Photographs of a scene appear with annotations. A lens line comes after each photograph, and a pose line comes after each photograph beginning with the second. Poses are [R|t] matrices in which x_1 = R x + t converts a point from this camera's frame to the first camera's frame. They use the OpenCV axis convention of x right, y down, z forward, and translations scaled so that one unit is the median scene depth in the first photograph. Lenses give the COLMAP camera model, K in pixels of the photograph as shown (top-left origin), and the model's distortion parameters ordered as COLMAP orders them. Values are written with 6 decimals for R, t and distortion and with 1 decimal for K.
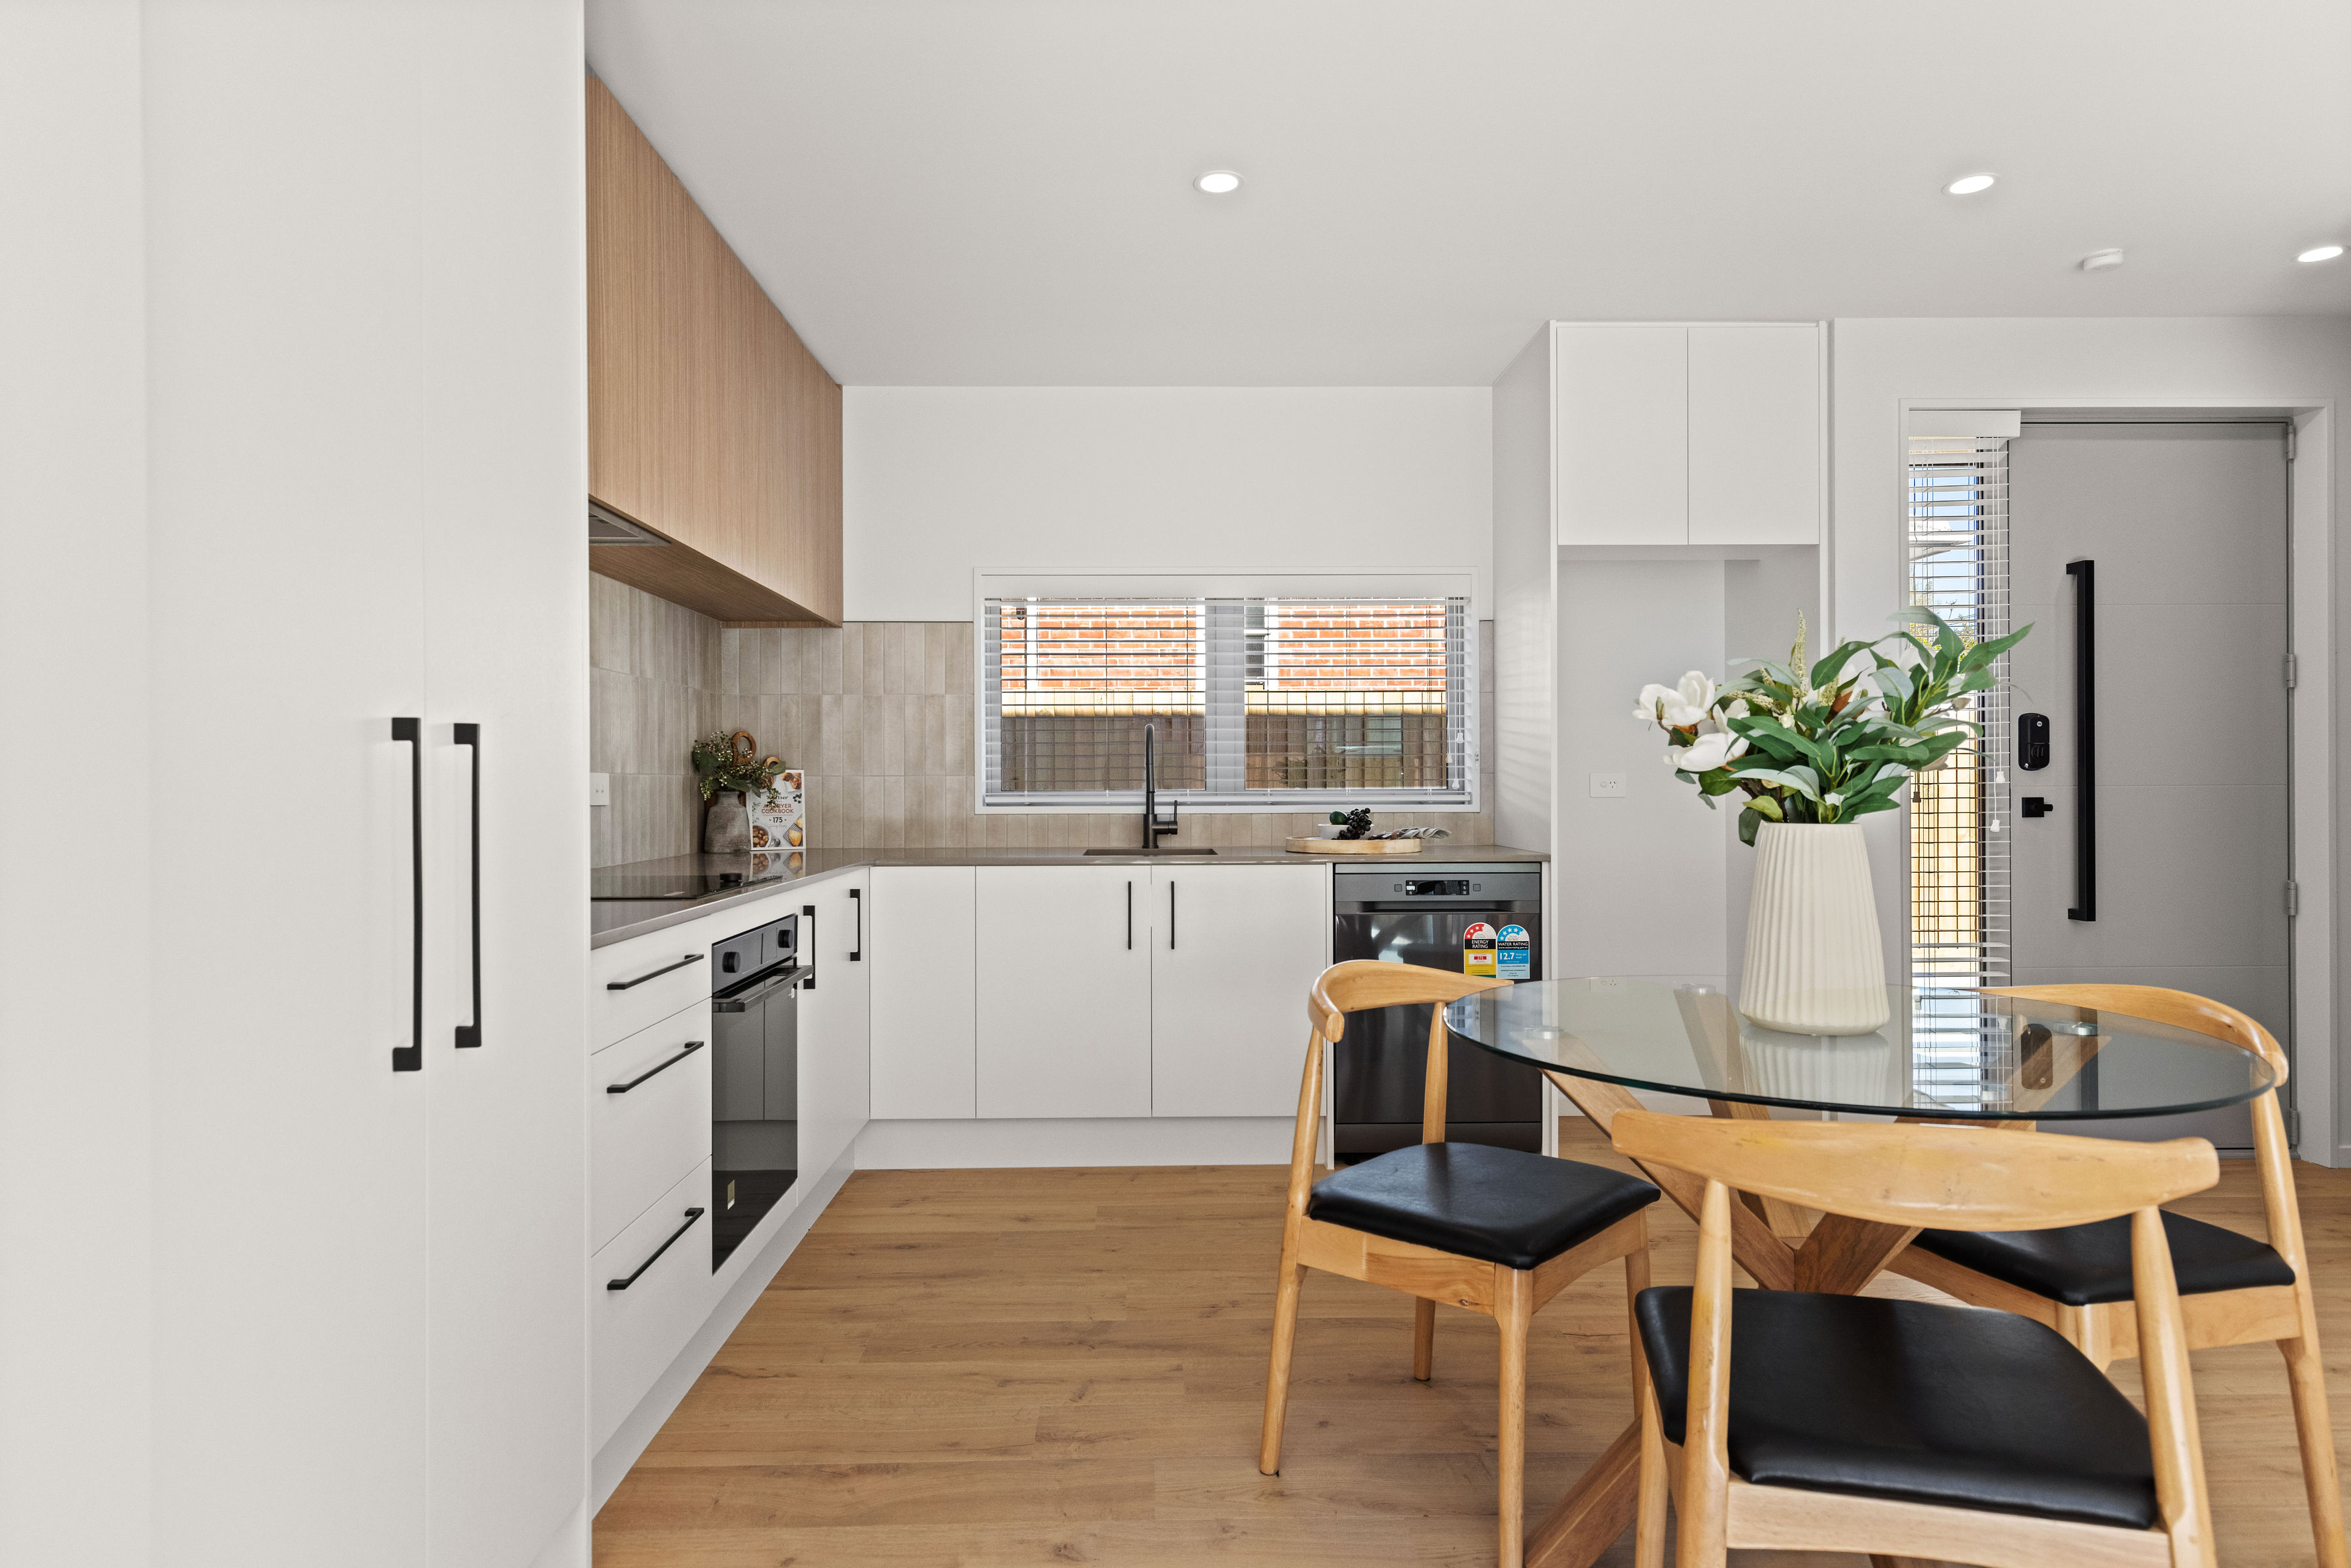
lens RADIAL K [[1353.3, 0, 1163.5], [0, 1353.3, 785.9], [0, 0, 1]] dist [0.013309, -0.004998]
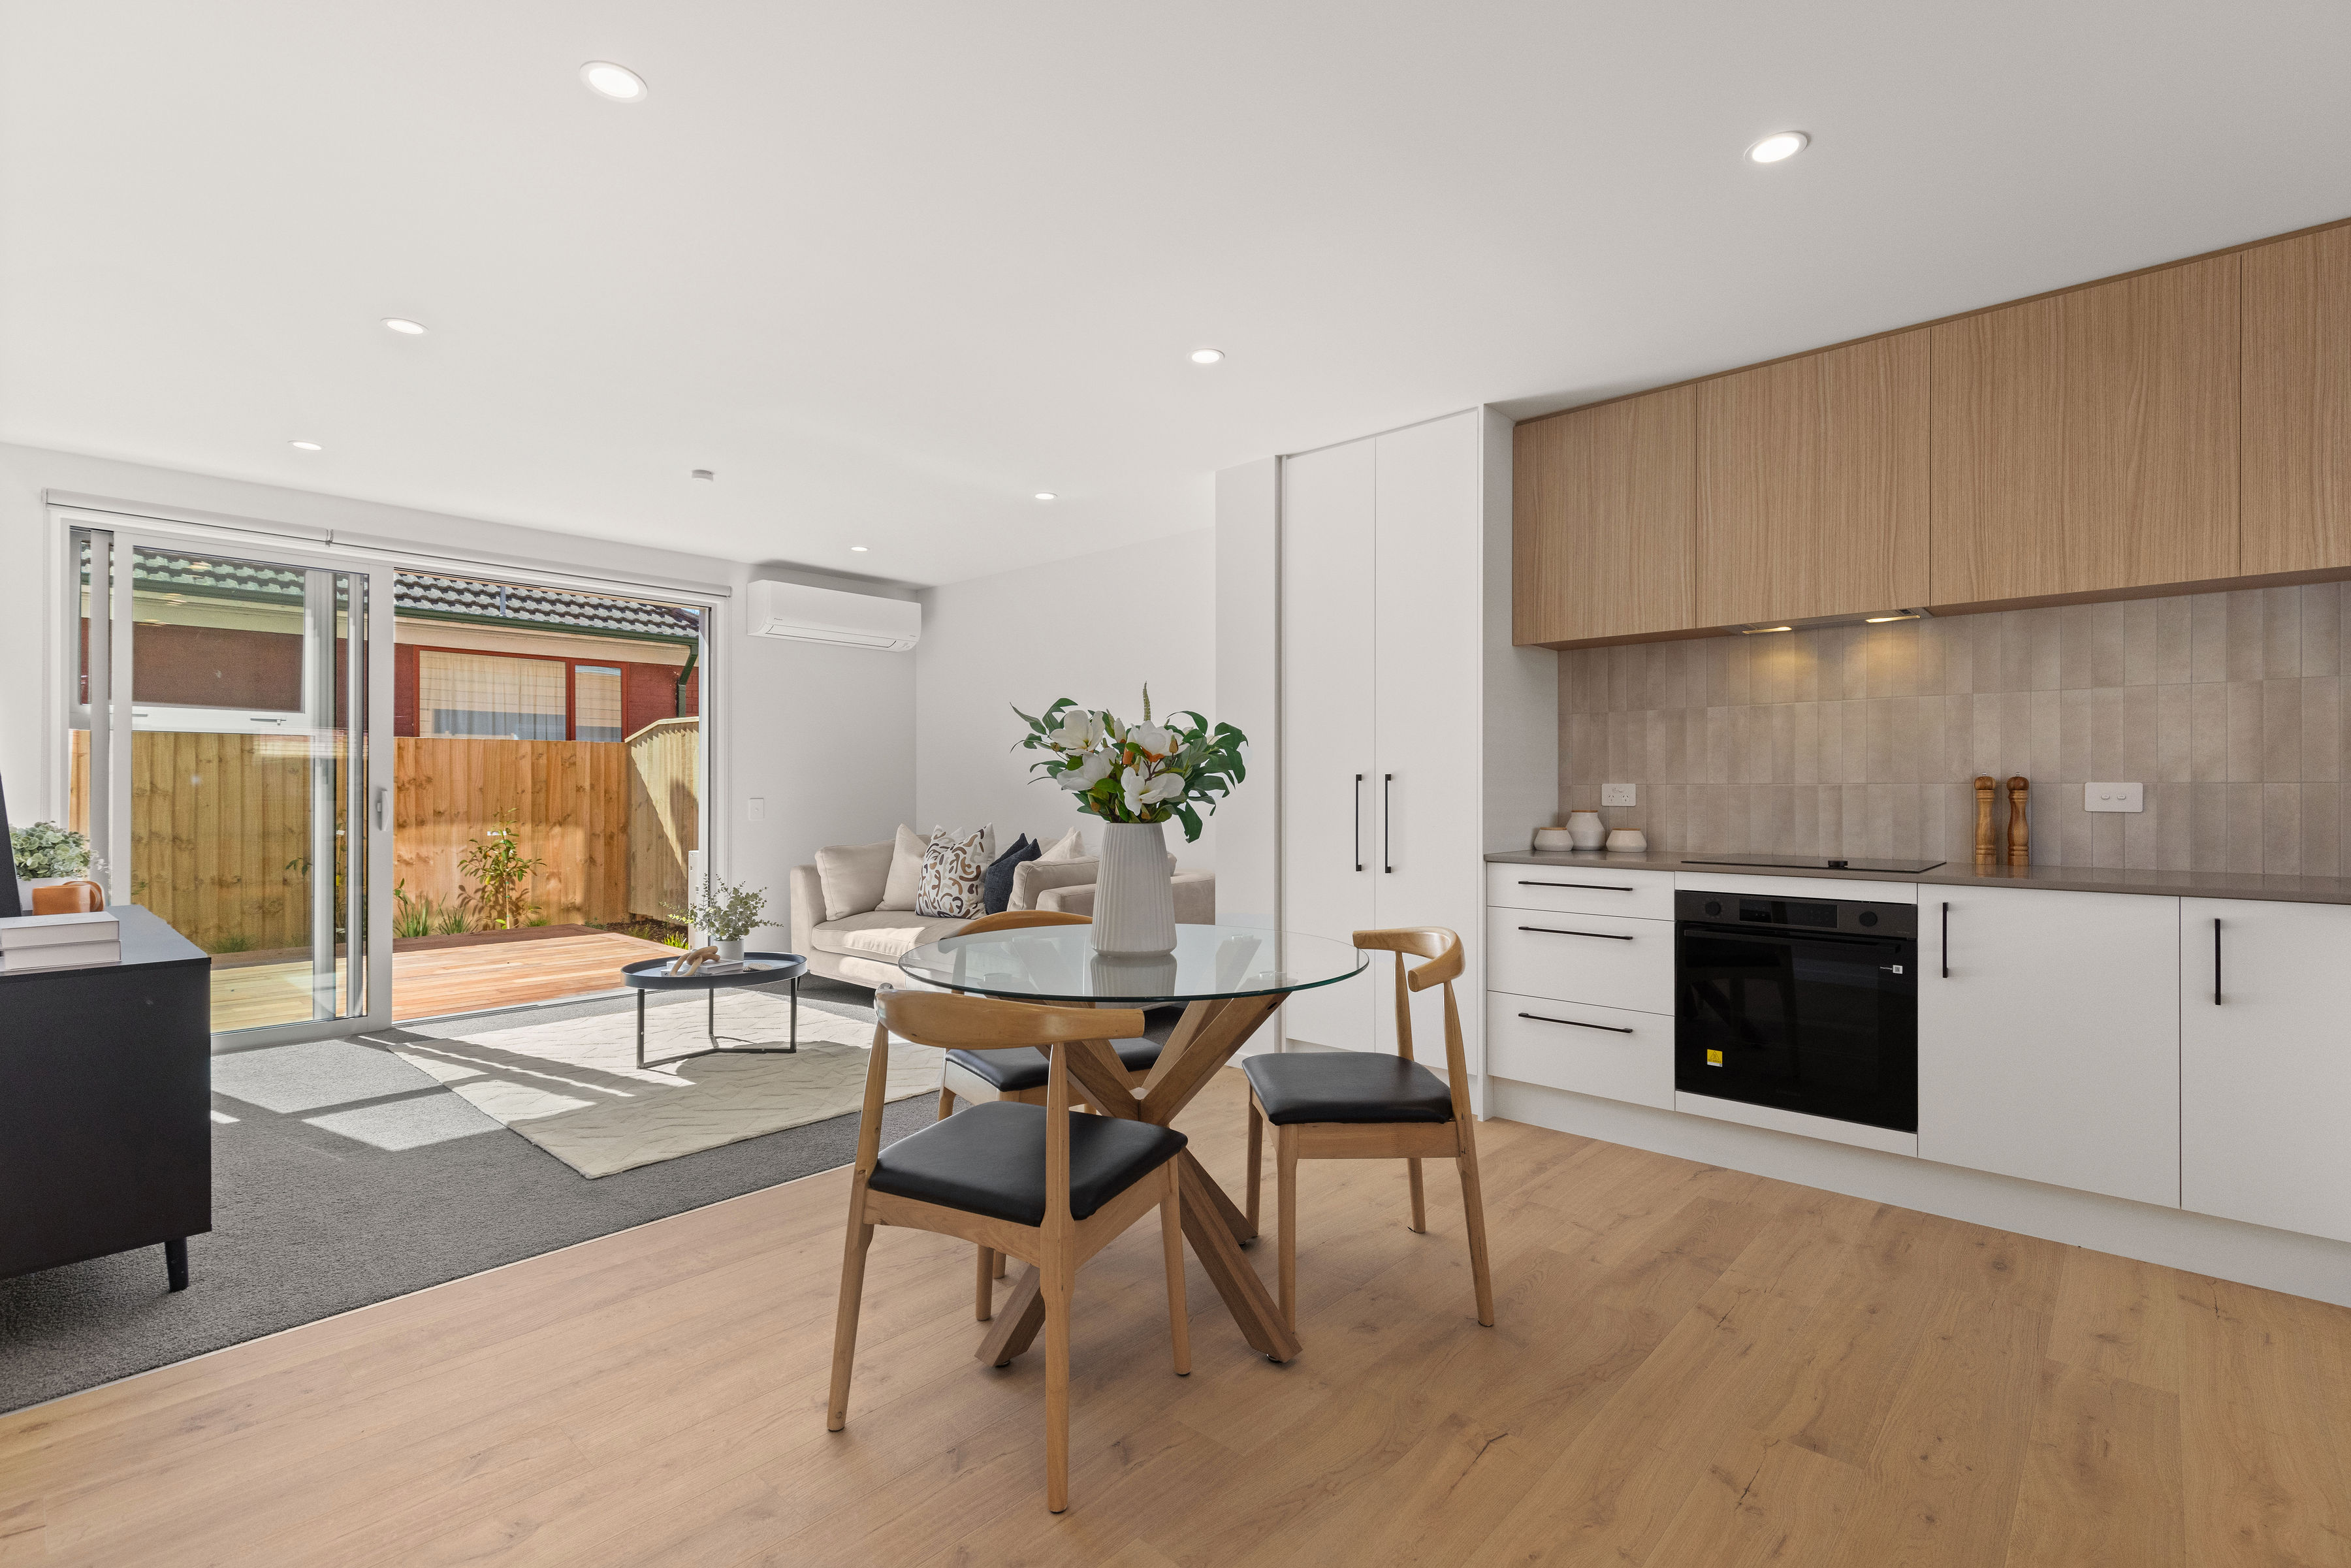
lens RADIAL K [[1070.5, 0, 1172.5], [0, 1070.5, 786.6], [0, 0, 1]] dist [0.004552, 0.000236]
pose [[-0.689212, 0.002095, -0.724557, 0.661593], [0.002046, 0.999997, 0.000945, -0.007700], [0.724557, -0.000831, -0.689215, 0.928194]]
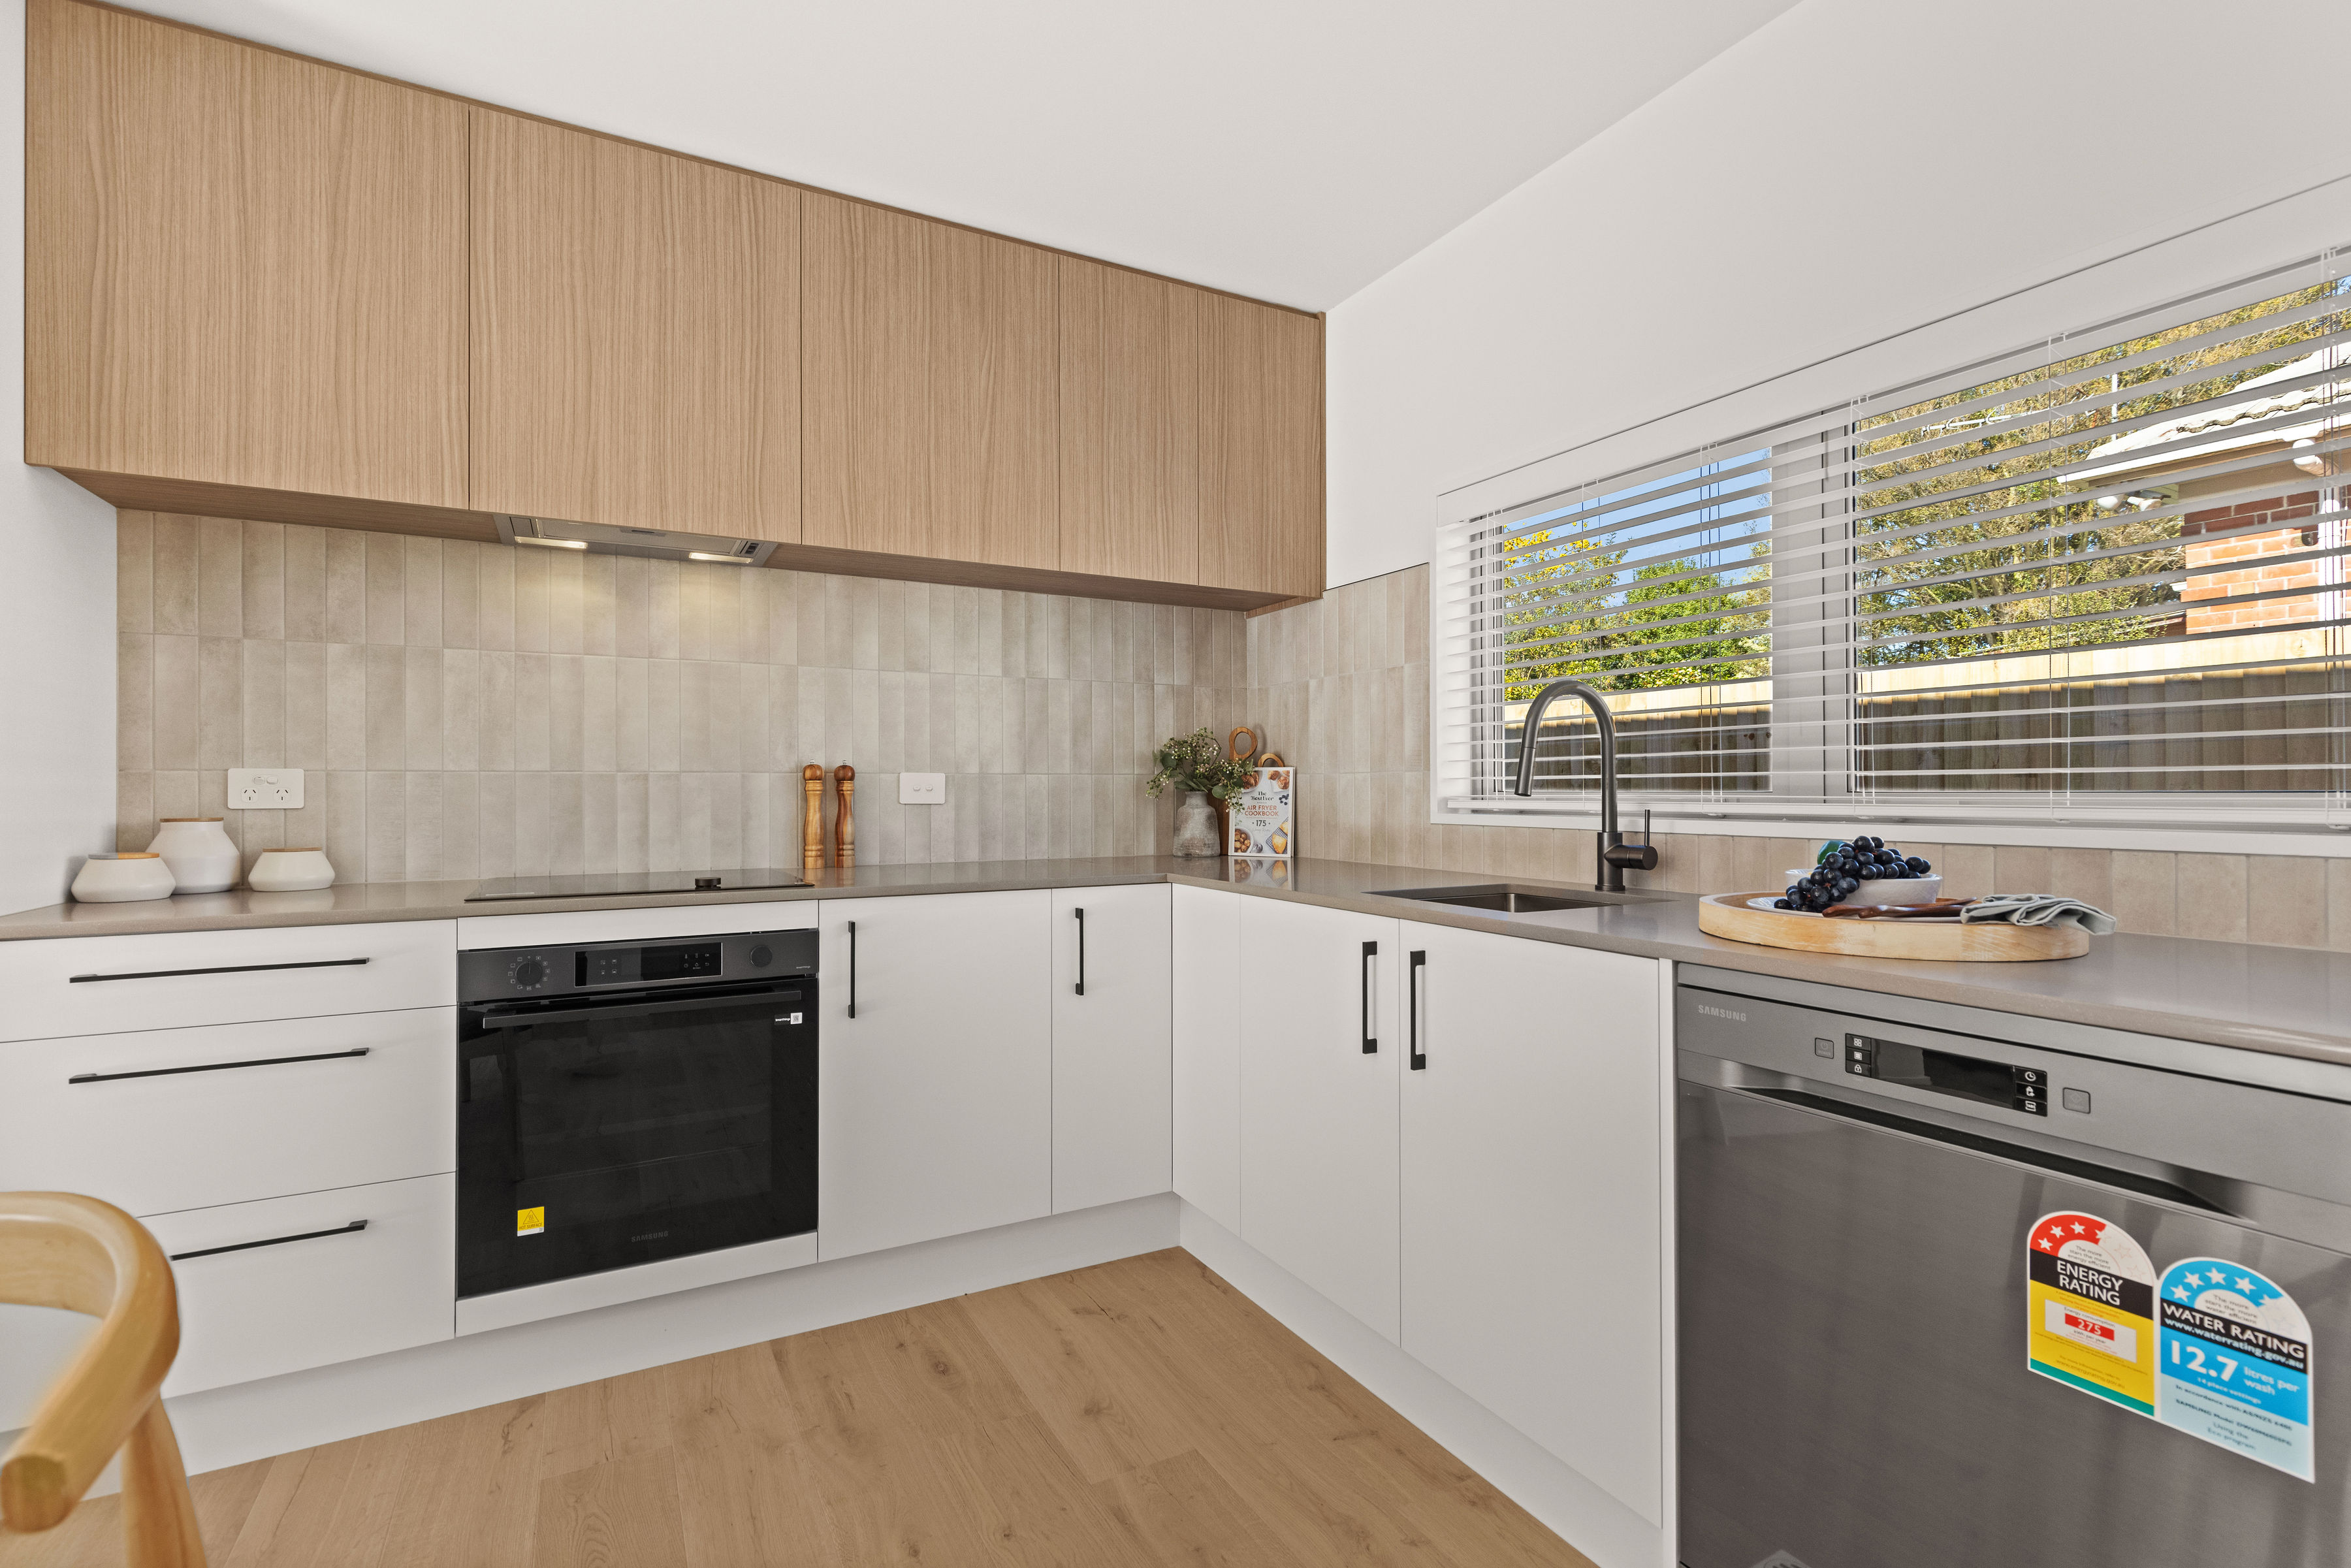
lens RADIAL K [[1070.5, 0, 1166.9], [0, 1070.5, 784.0], [0, 0, 1]] dist [0.004552, 0.000236]
pose [[0.458519, -0.003220, -0.888679, 0.359746], [0.000476, 0.999994, -0.003378, 0.001686], [0.888685, 0.001126, 0.458518, 0.698945]]
